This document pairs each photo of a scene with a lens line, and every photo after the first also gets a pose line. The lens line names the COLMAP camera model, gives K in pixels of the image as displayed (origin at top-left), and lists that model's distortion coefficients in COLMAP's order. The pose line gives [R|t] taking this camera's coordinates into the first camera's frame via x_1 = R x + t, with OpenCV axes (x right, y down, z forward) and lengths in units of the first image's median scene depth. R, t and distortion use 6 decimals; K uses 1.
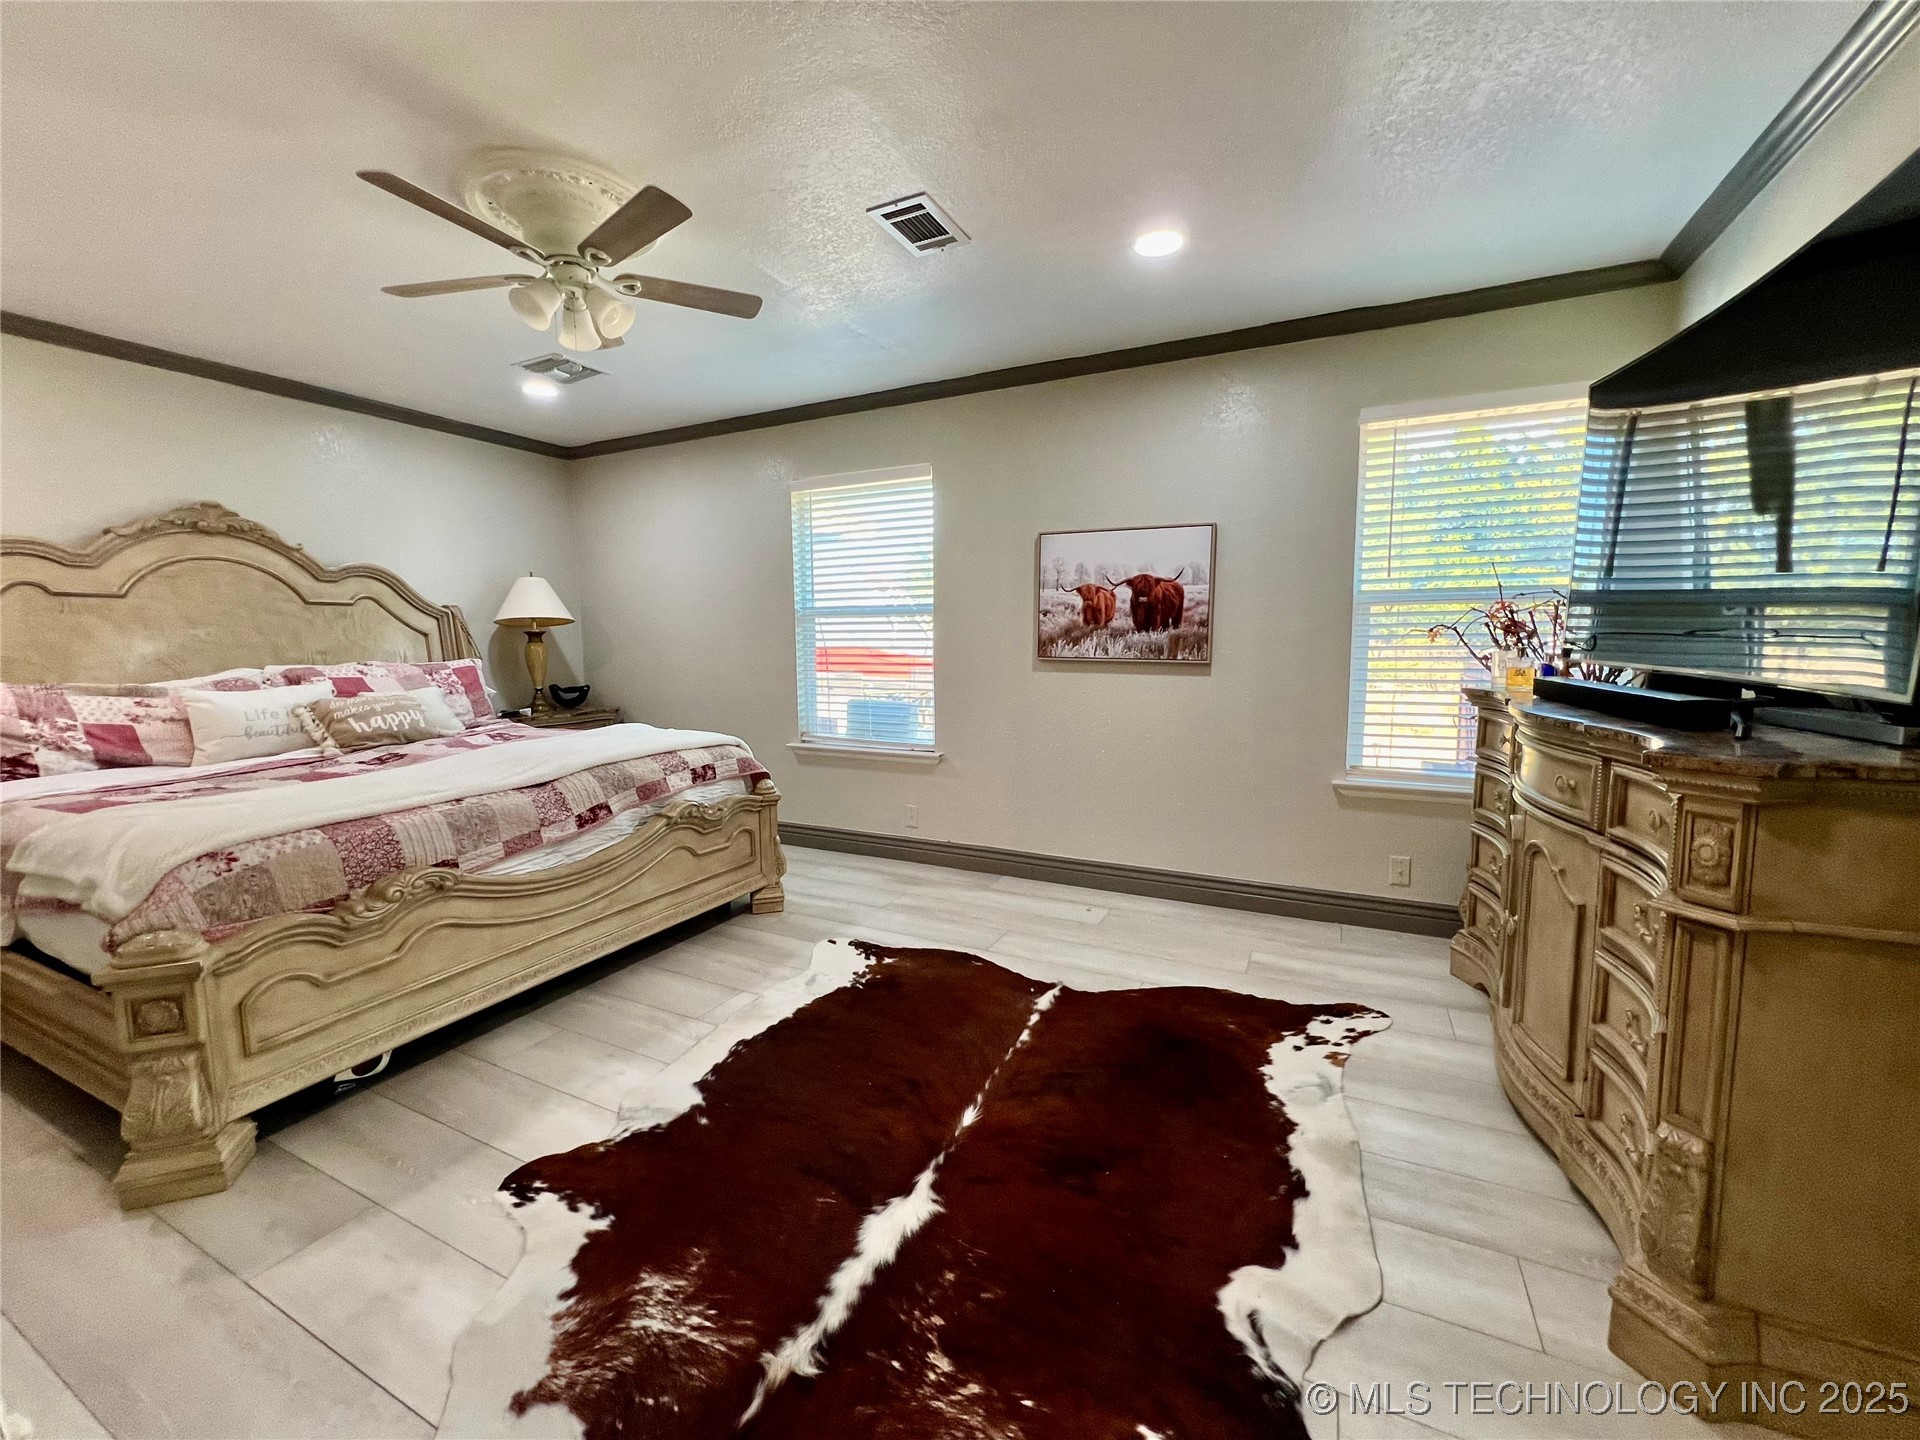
lens RADIAL K [[772.7, 0, 954.1], [0, 772.7, 711.8], [0, 0, 1]] dist [-0.002539, 0.000241]
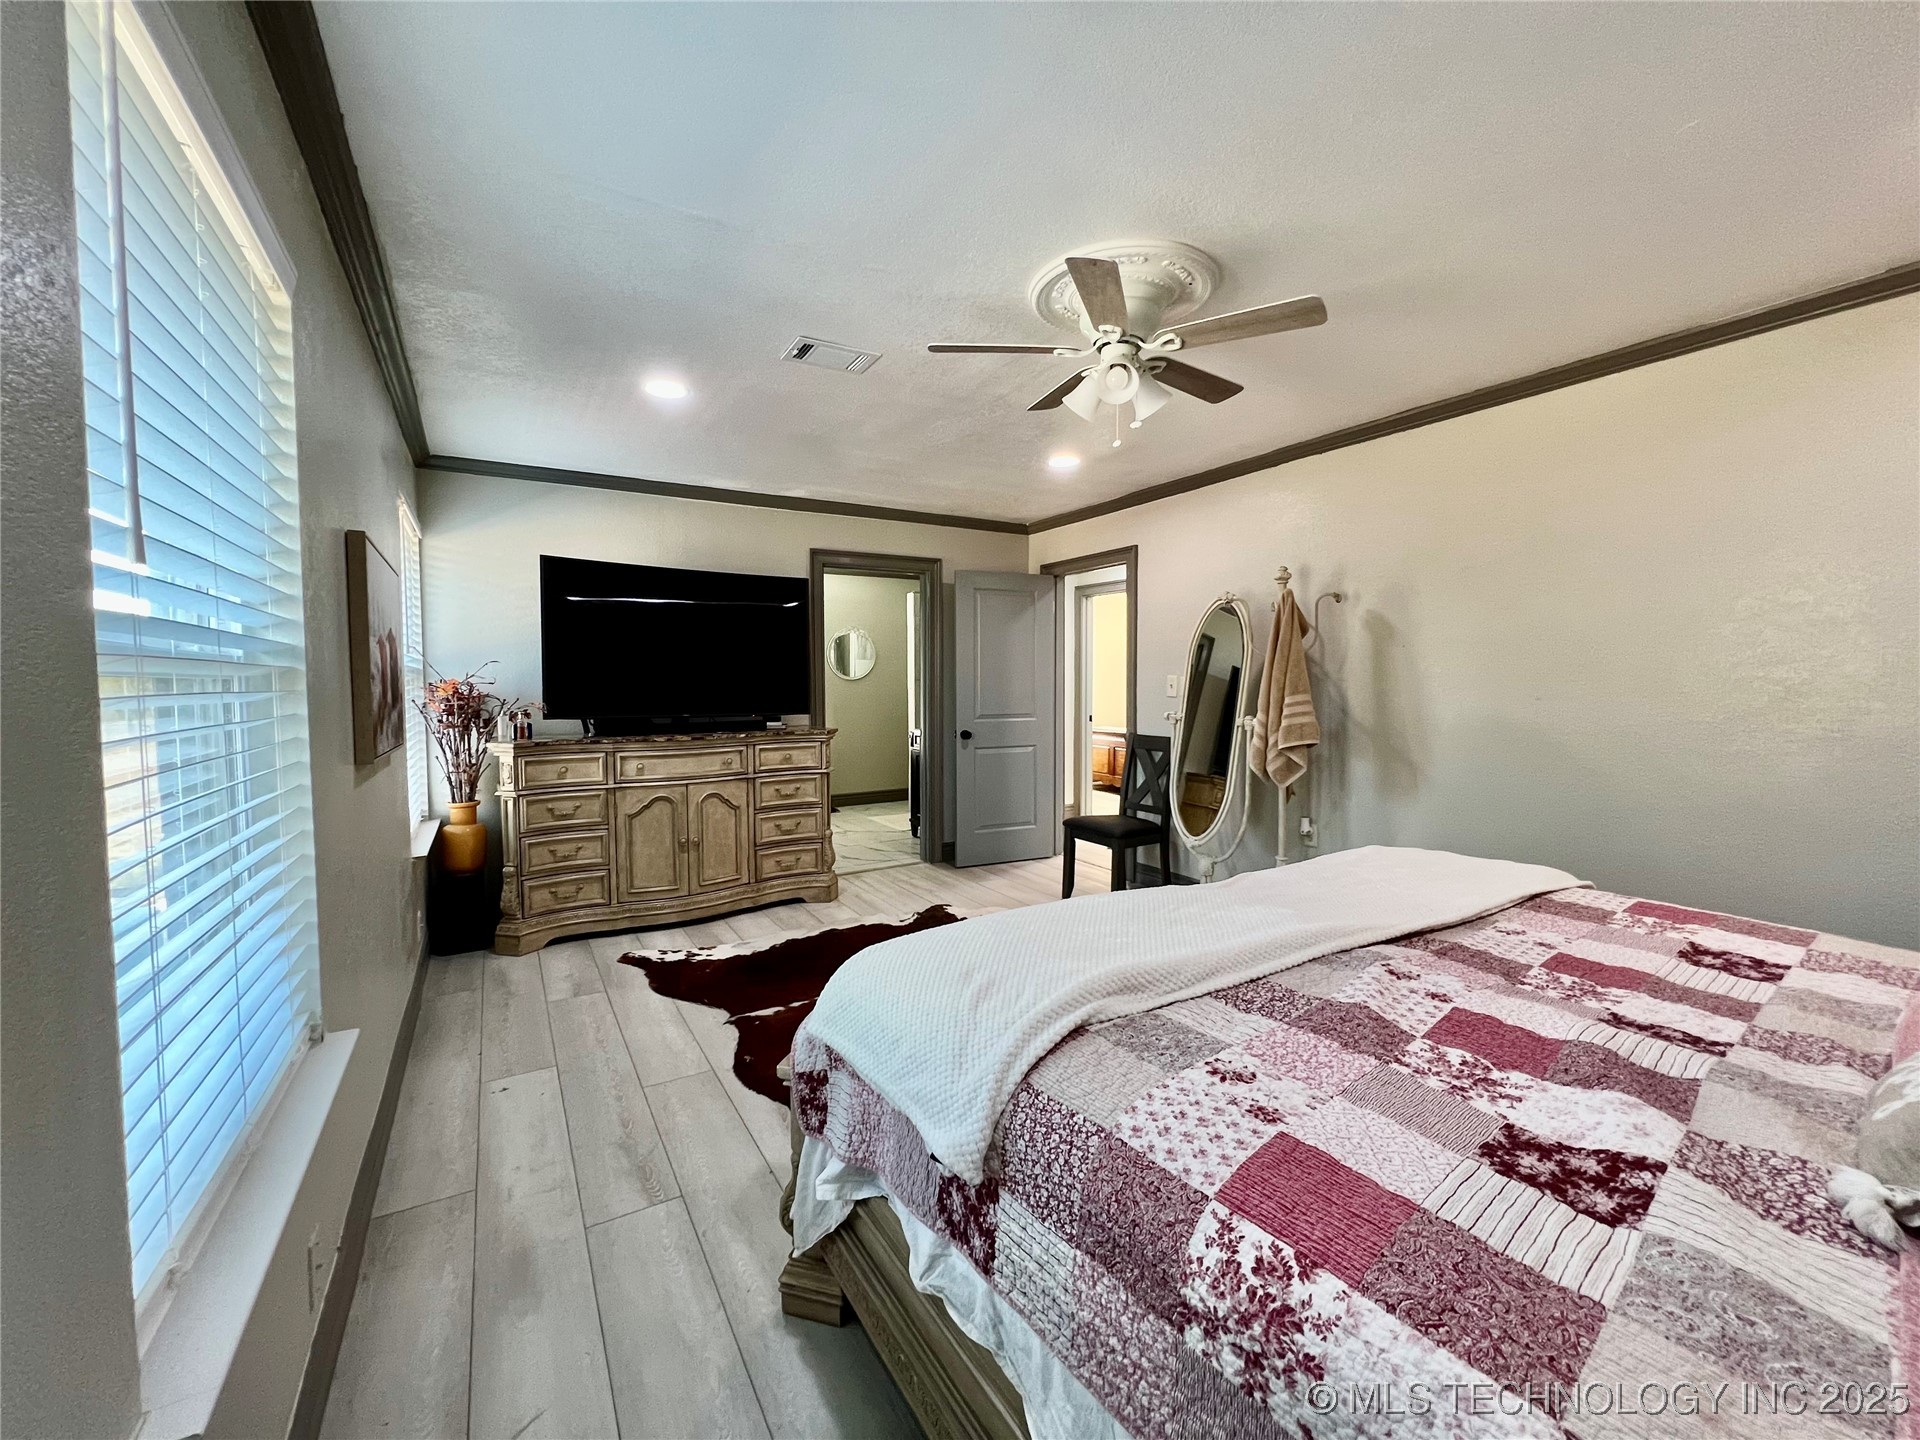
lens RADIAL K [[772.7, 0, 956.4], [0, 772.7, 716.0], [0, 0, 1]] dist [-0.002539, 0.000241]
pose [[-0.842791, -0.018322, 0.537929, -0.763334], [0.061542, 0.989586, 0.130125, -0.215851], [-0.534711, 0.142773, -0.832887, 1.781810]]
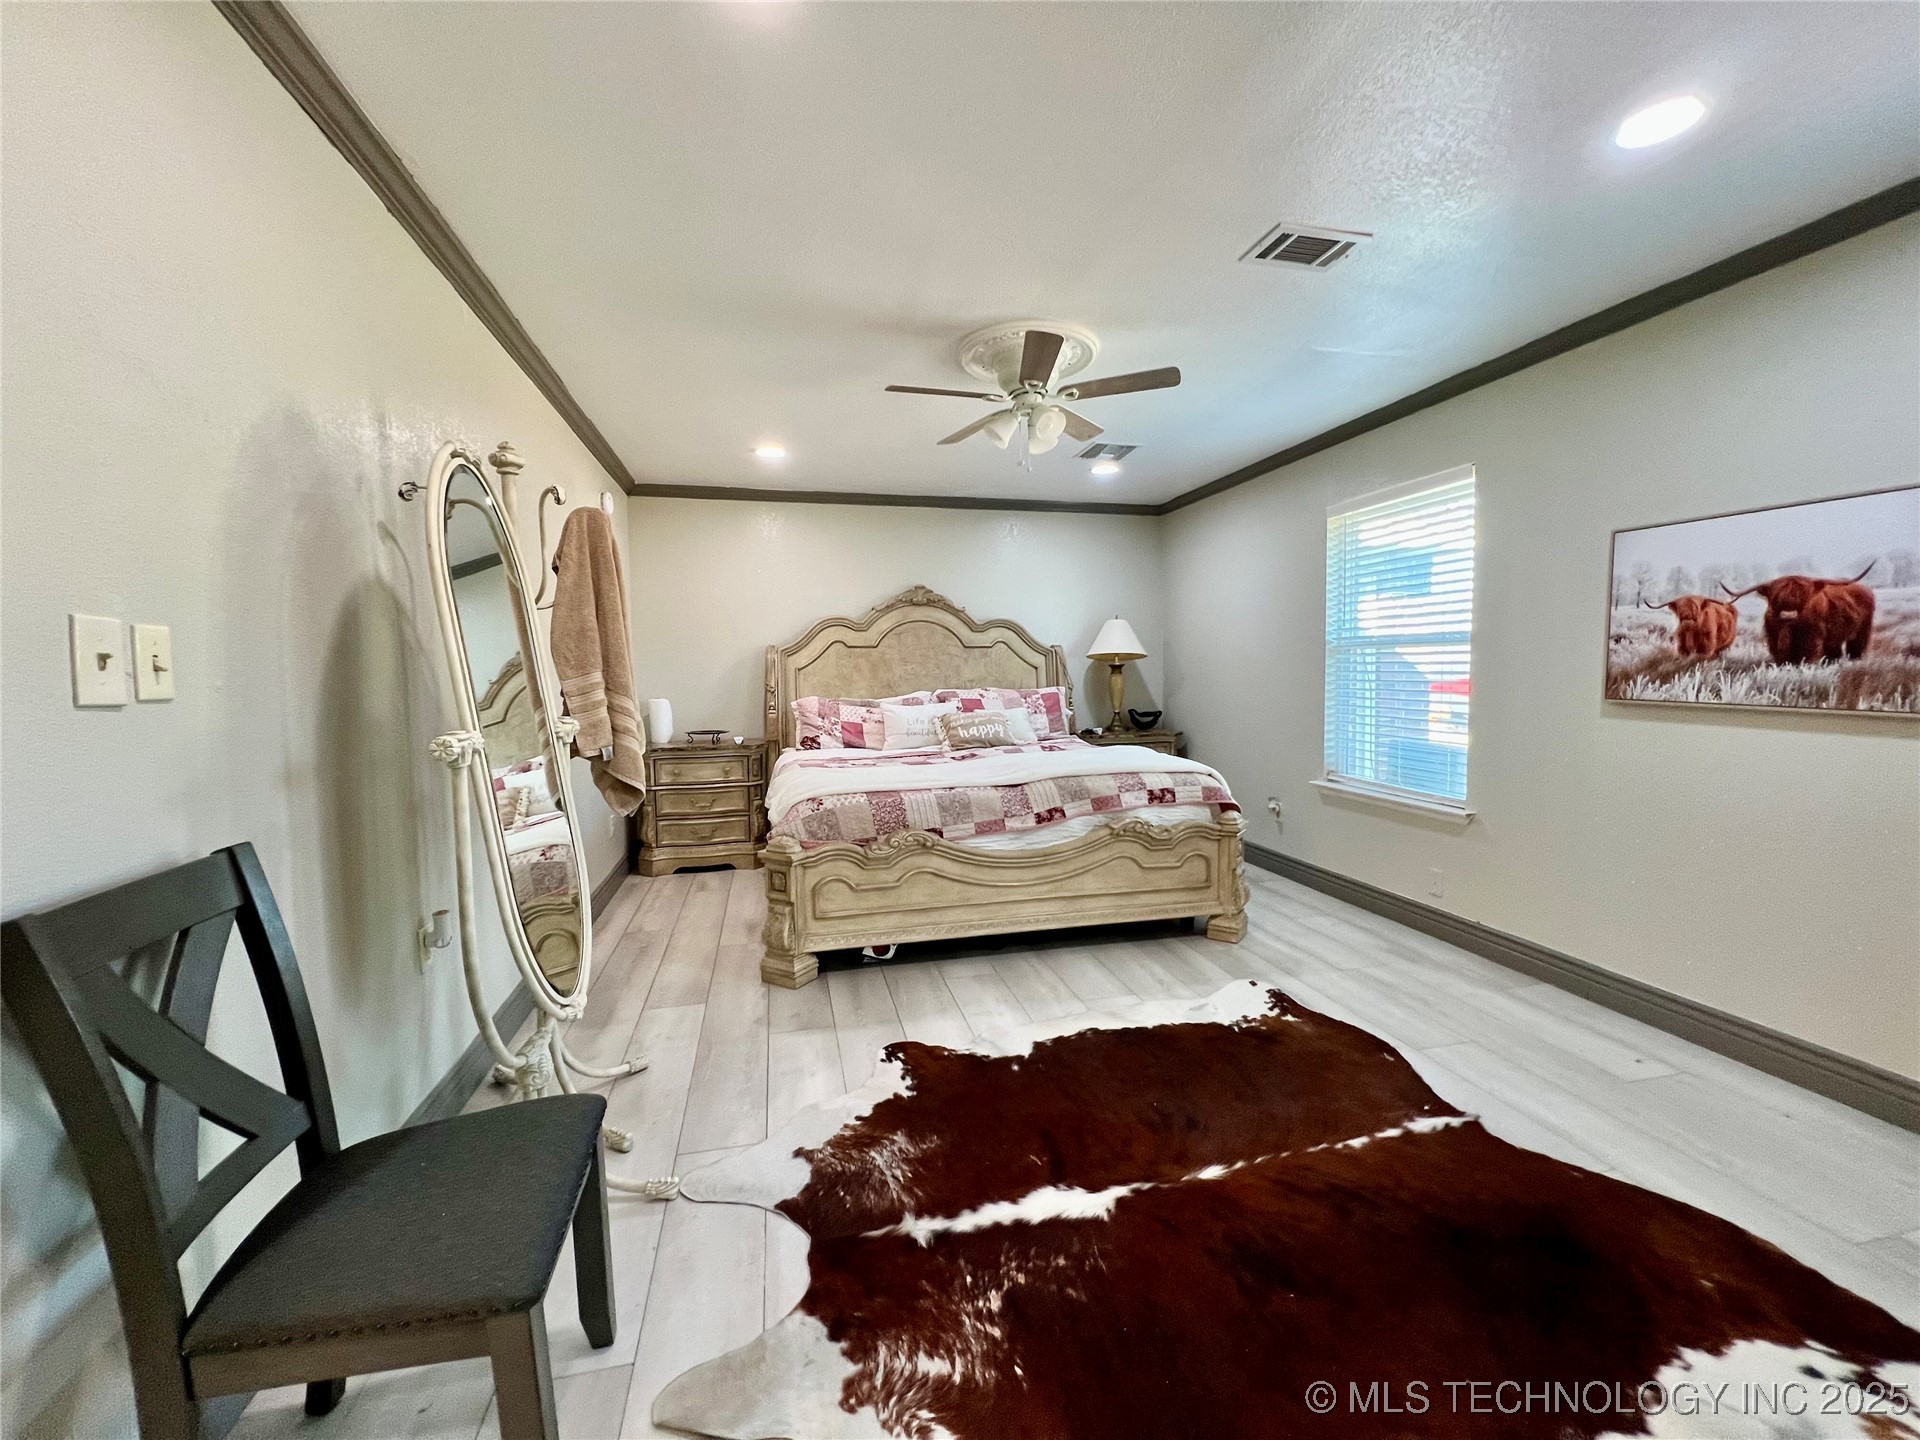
lens RADIAL K [[772.7, 0, 953.8], [0, 772.7, 712.2], [0, 0, 1]] dist [-0.002539, 0.000241]
pose [[0.637271, 0.042732, -0.769454, 0.407201], [-0.067503, 0.997719, -0.000498, -0.022868], [0.767678, 0.052258, 0.638702, 0.078752]]
